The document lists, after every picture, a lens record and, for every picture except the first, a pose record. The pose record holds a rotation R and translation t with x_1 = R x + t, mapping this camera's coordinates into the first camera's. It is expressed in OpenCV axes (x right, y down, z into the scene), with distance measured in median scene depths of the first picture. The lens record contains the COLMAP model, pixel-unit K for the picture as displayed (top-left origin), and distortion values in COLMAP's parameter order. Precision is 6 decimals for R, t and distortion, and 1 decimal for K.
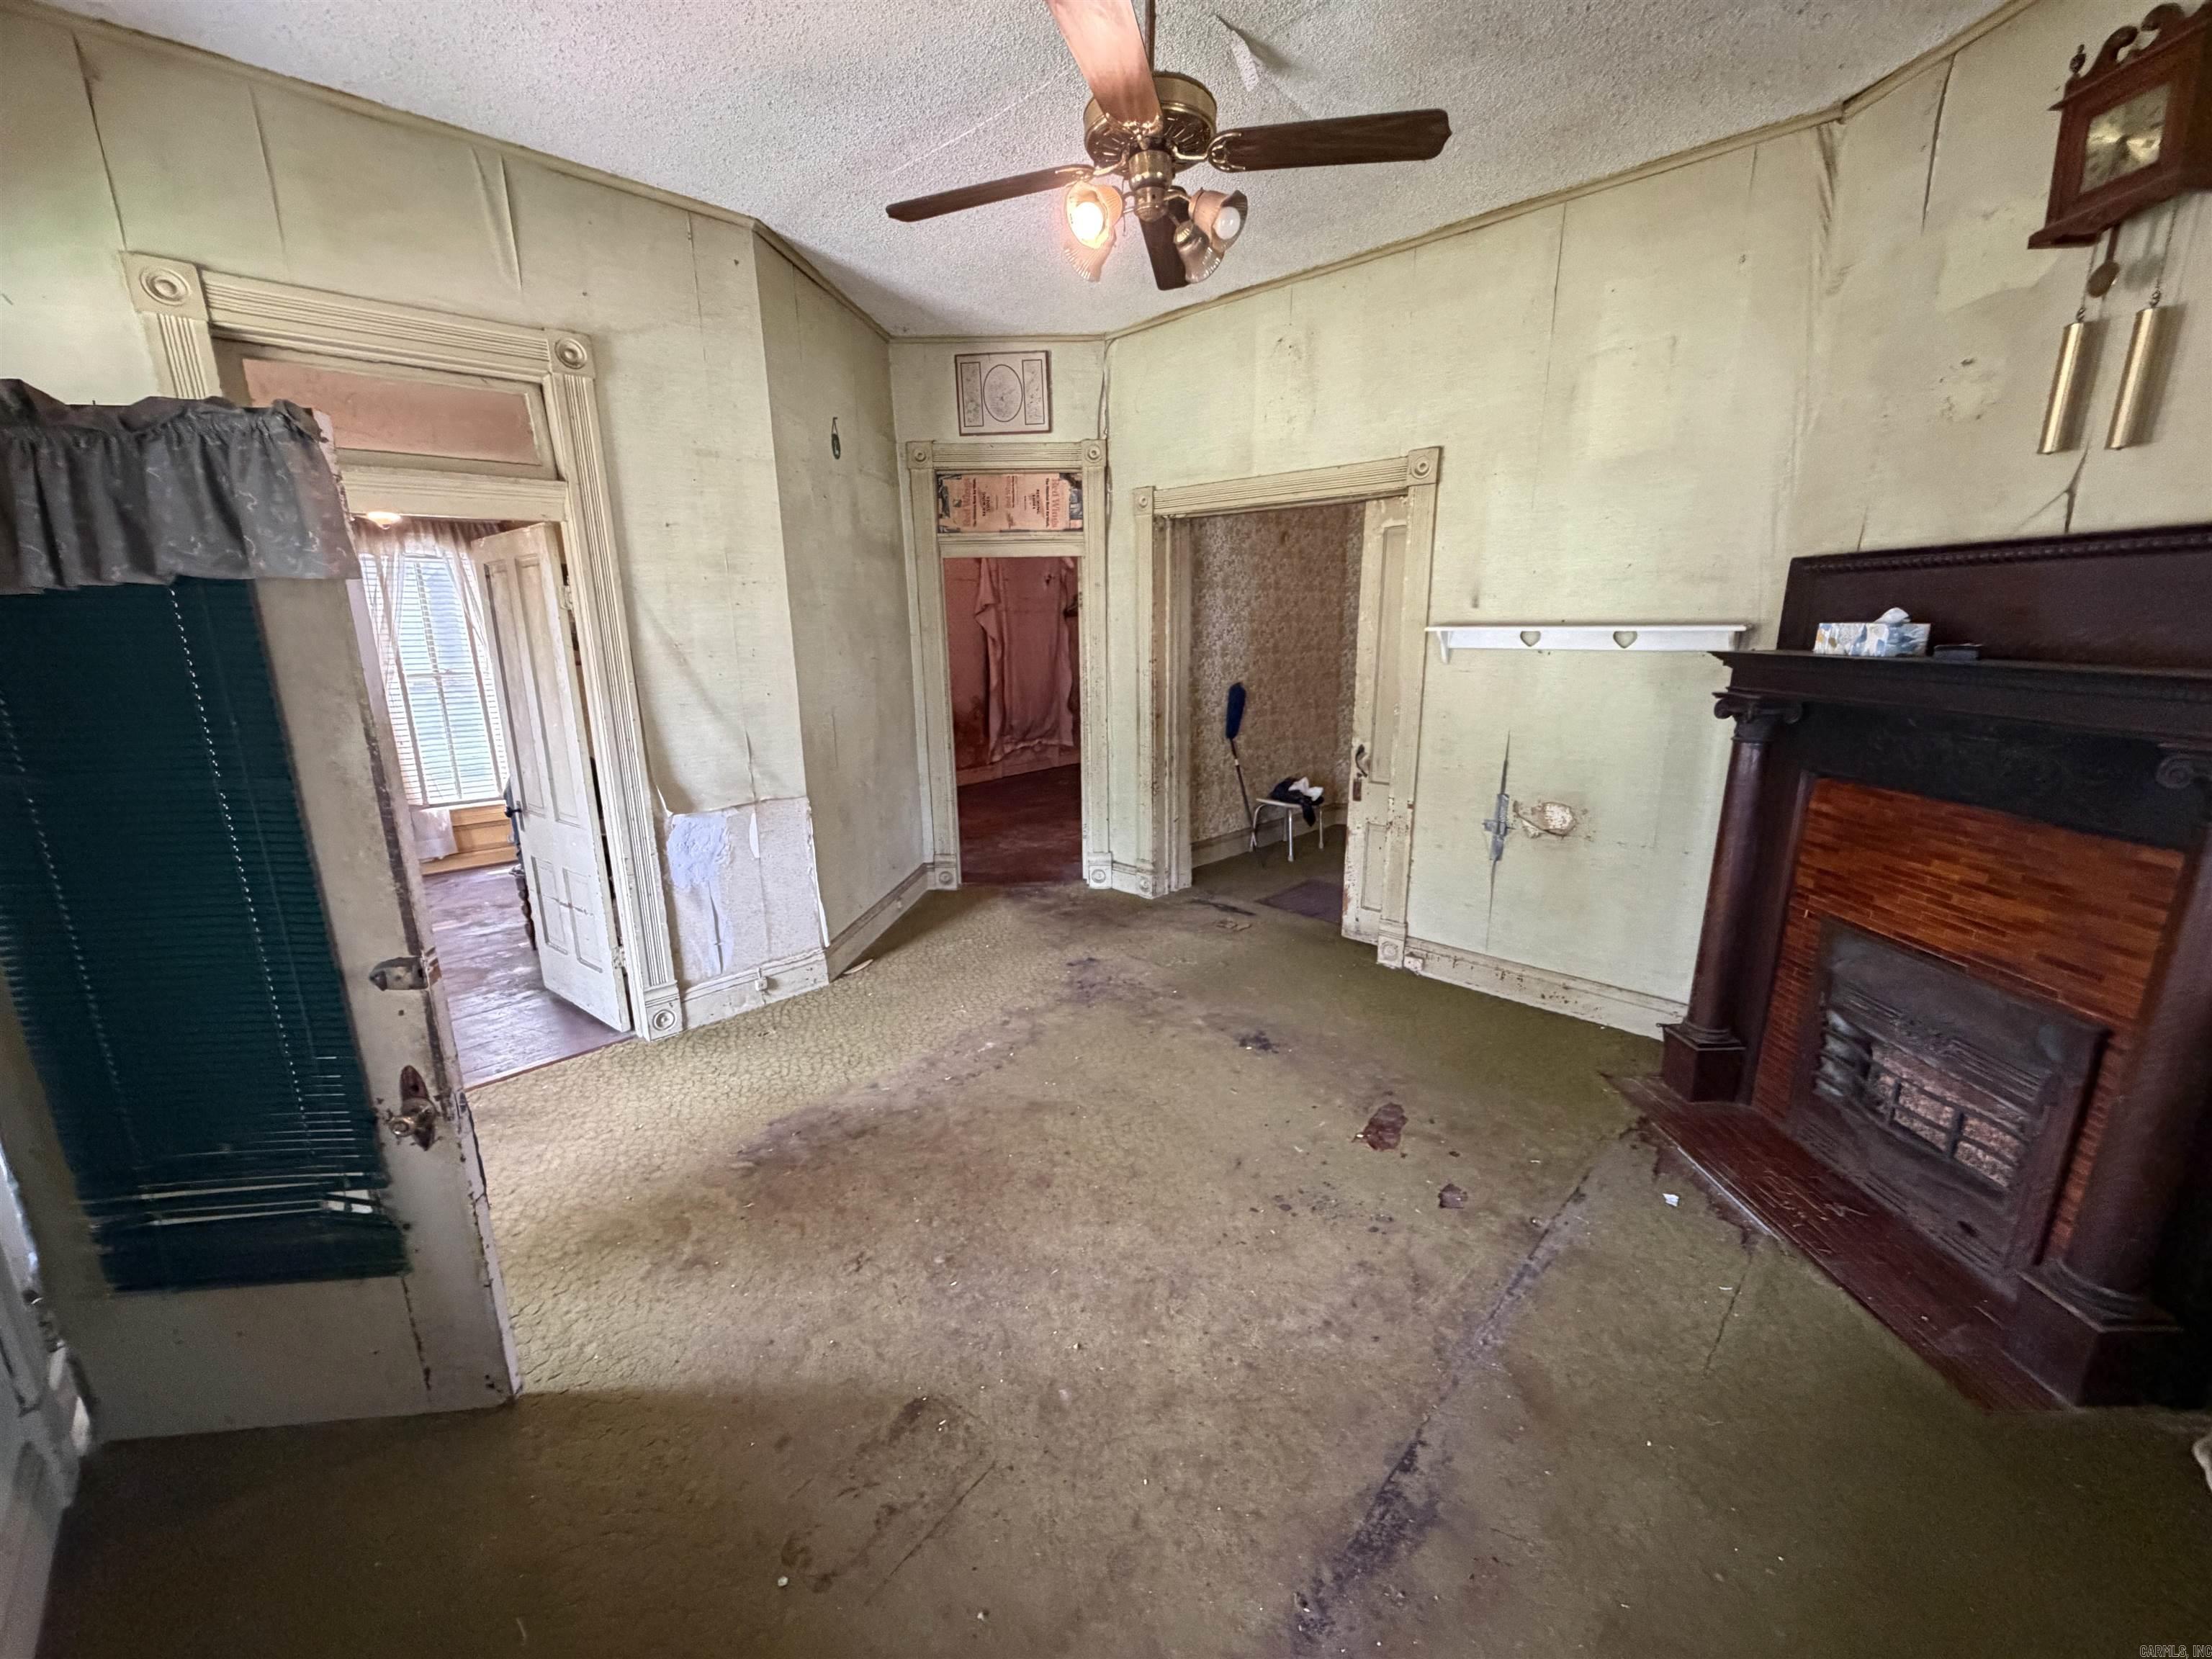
lens RADIAL K [[876.6, 0, 1103.2], [0, 876.6, 830.6], [0, 0, 1]] dist [0.000263, 0.000082]
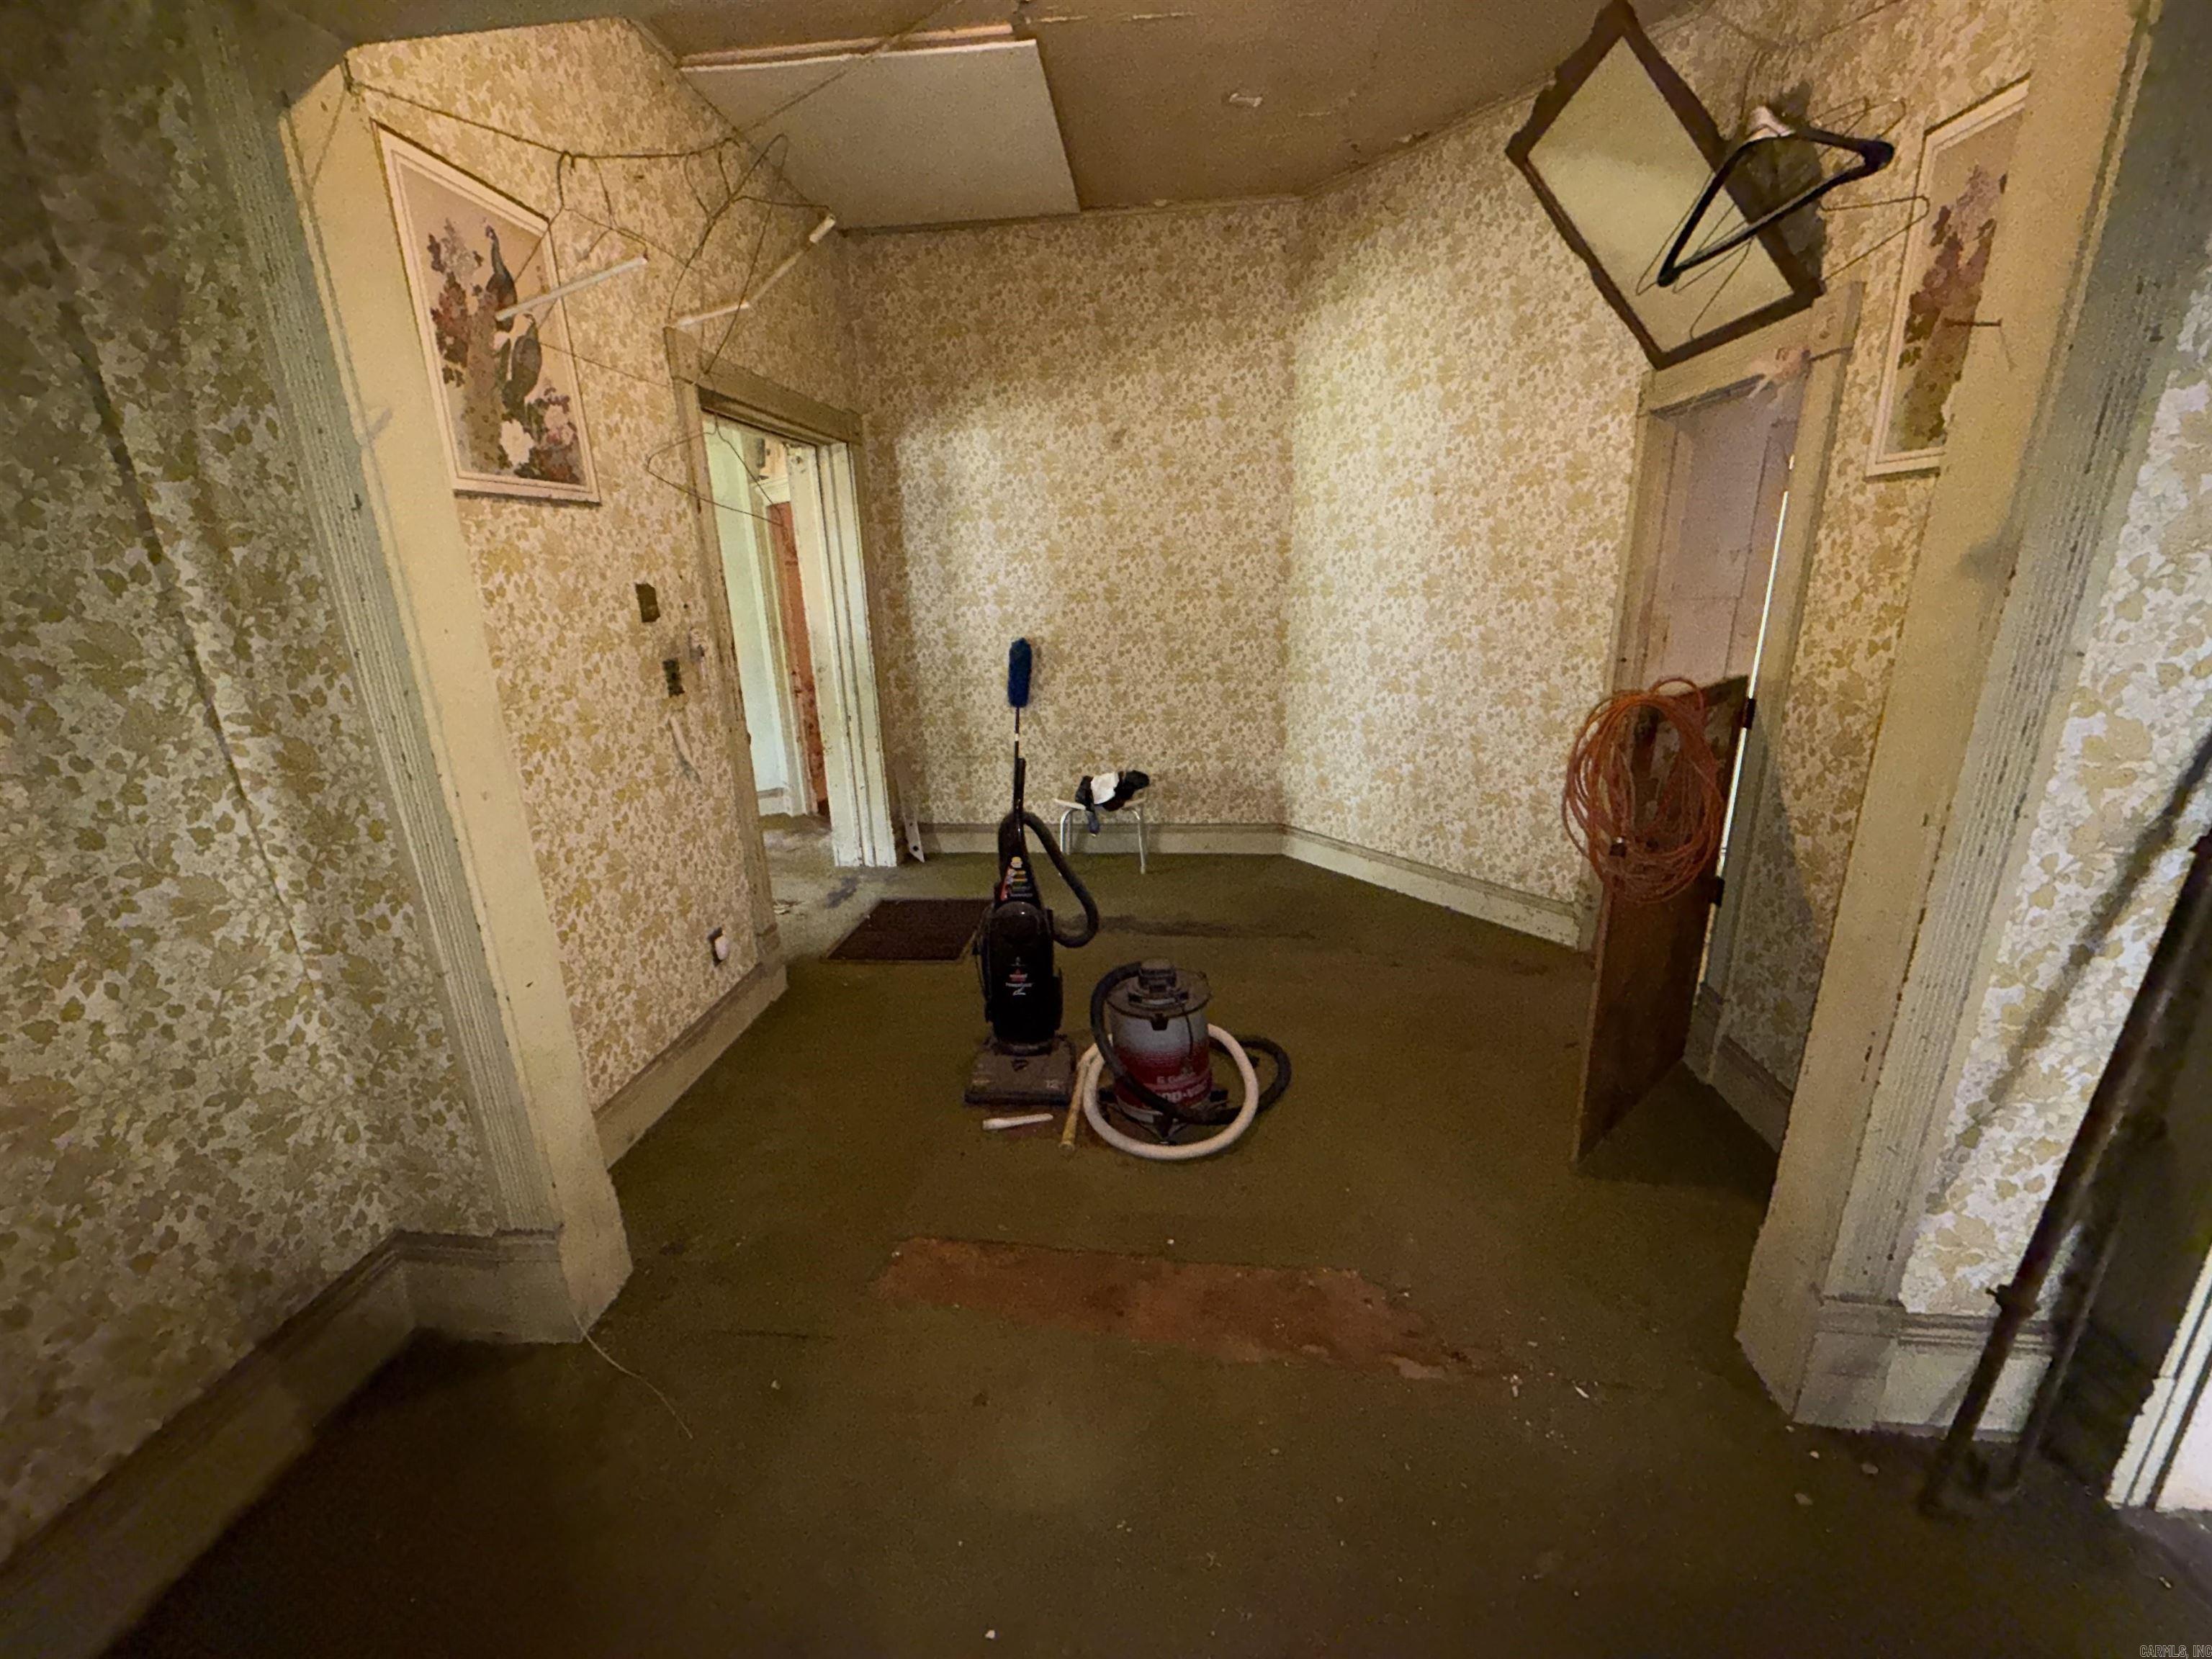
lens RADIAL K [[876.6, 0, 1104.1], [0, 876.6, 839.6], [0, 0, 1]] dist [0.000263, 0.000082]
pose [[0.640401, 0.213927, -0.737646, 1.304063], [-0.158162, 0.976573, 0.145908, -0.185803], [0.751579, 0.023228, 0.659234, 0.843405]]
